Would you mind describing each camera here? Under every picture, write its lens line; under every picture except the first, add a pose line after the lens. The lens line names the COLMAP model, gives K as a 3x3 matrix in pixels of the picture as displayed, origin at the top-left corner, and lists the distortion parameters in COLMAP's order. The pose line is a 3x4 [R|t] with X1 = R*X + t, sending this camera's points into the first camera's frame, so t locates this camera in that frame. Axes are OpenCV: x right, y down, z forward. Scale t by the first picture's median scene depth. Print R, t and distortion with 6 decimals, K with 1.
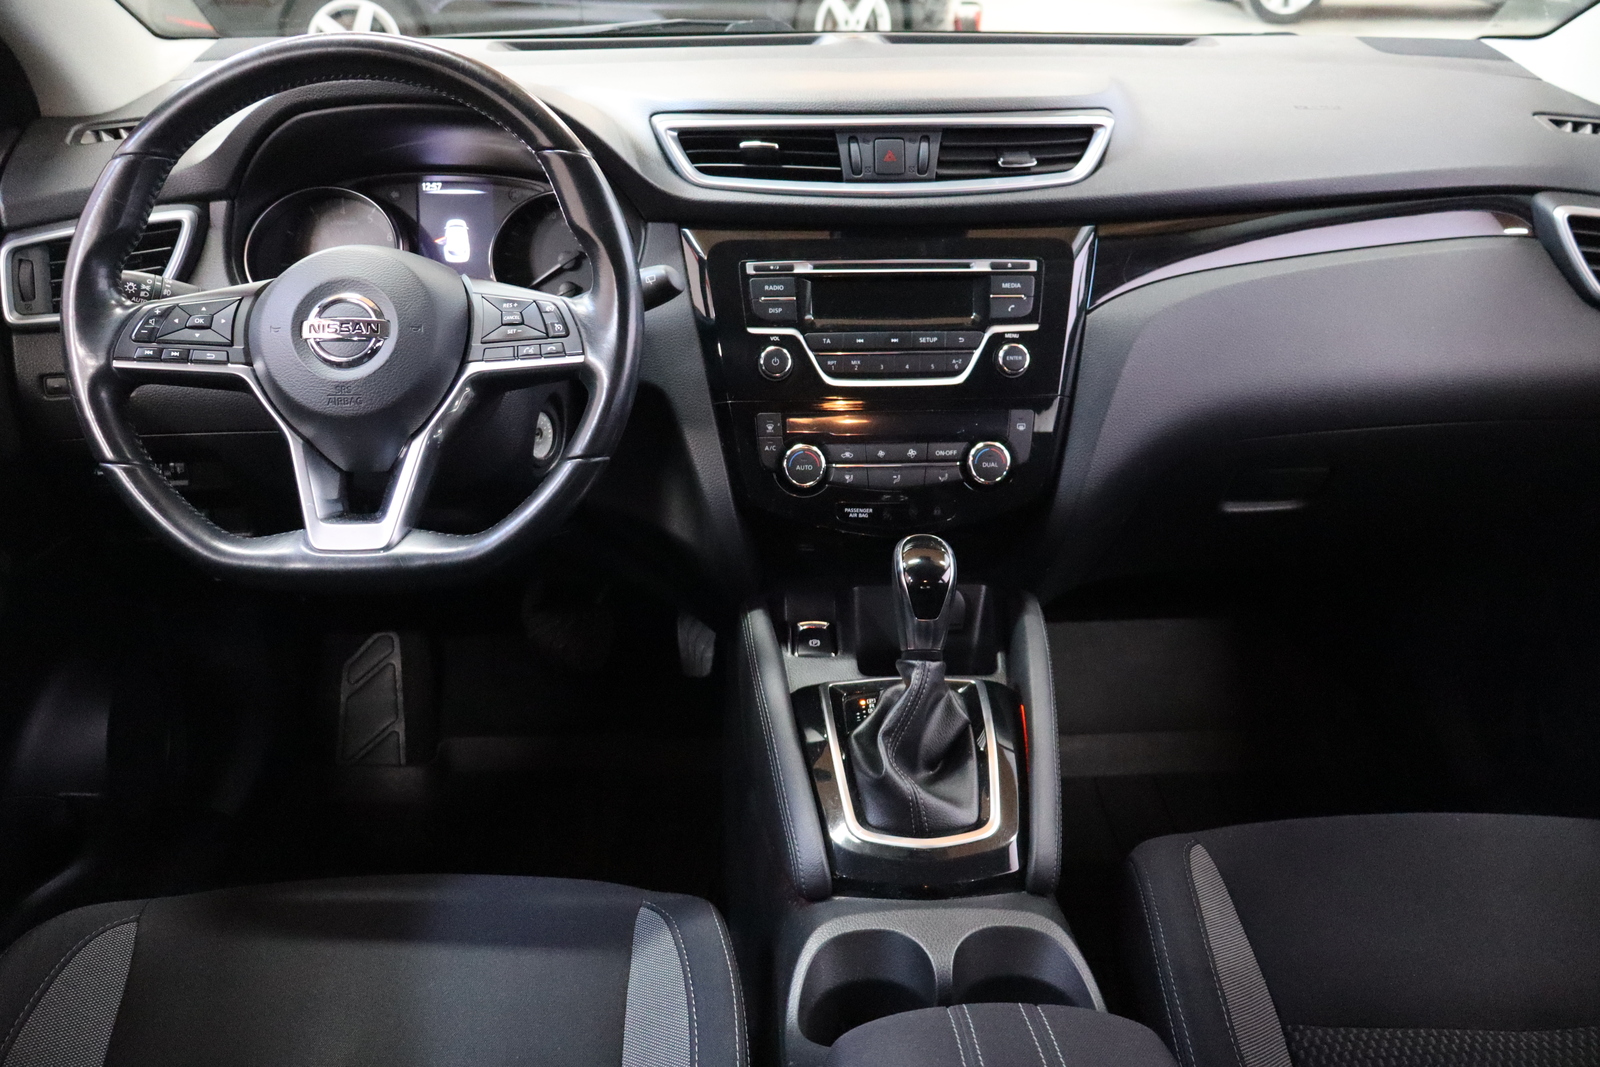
lens RADIAL K [[1302.2, 0, 800.0], [0, 1302.2, 533.5], [0, 0, 1]] dist [0.010100, 0.005702]
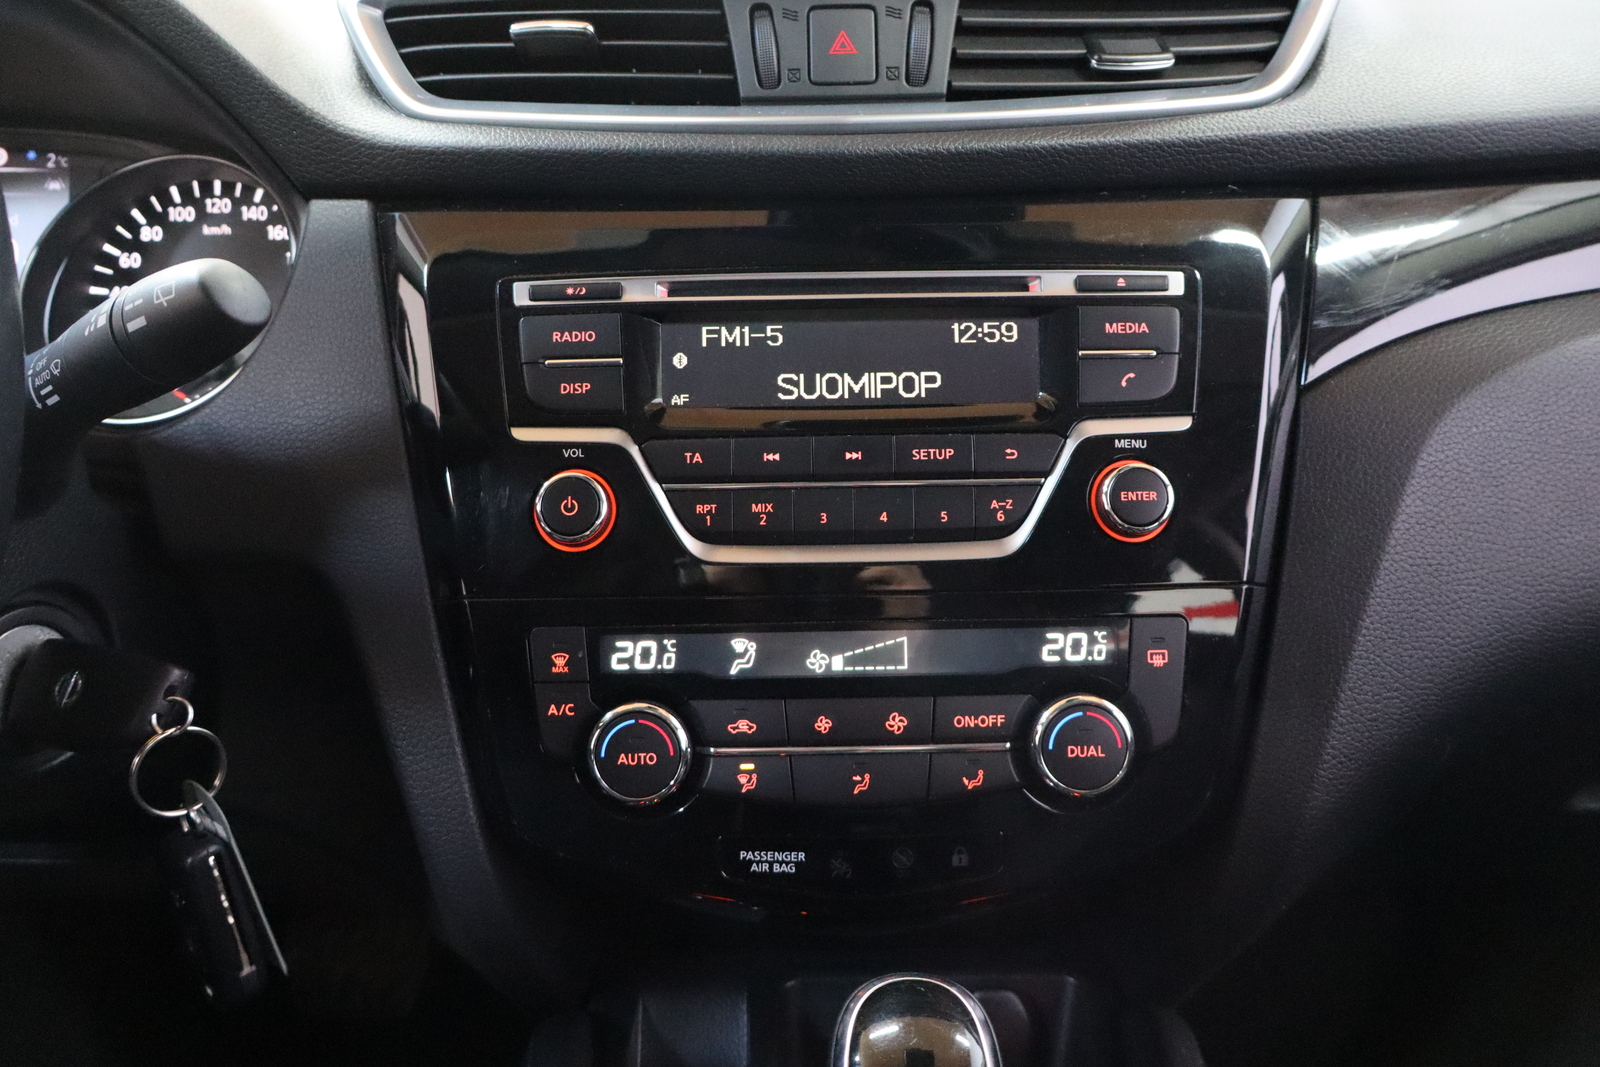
lens RADIAL K [[1302.2, 0, 800.0], [0, 1302.2, 533.5], [0, 0, 1]] dist [0.010100, 0.005702]
pose [[0.999354, -0.003401, -0.035776, 0.069853], [0.000026, 0.995581, -0.093910, -0.082688], [0.035937, 0.093848, 0.994938, 0.575961]]
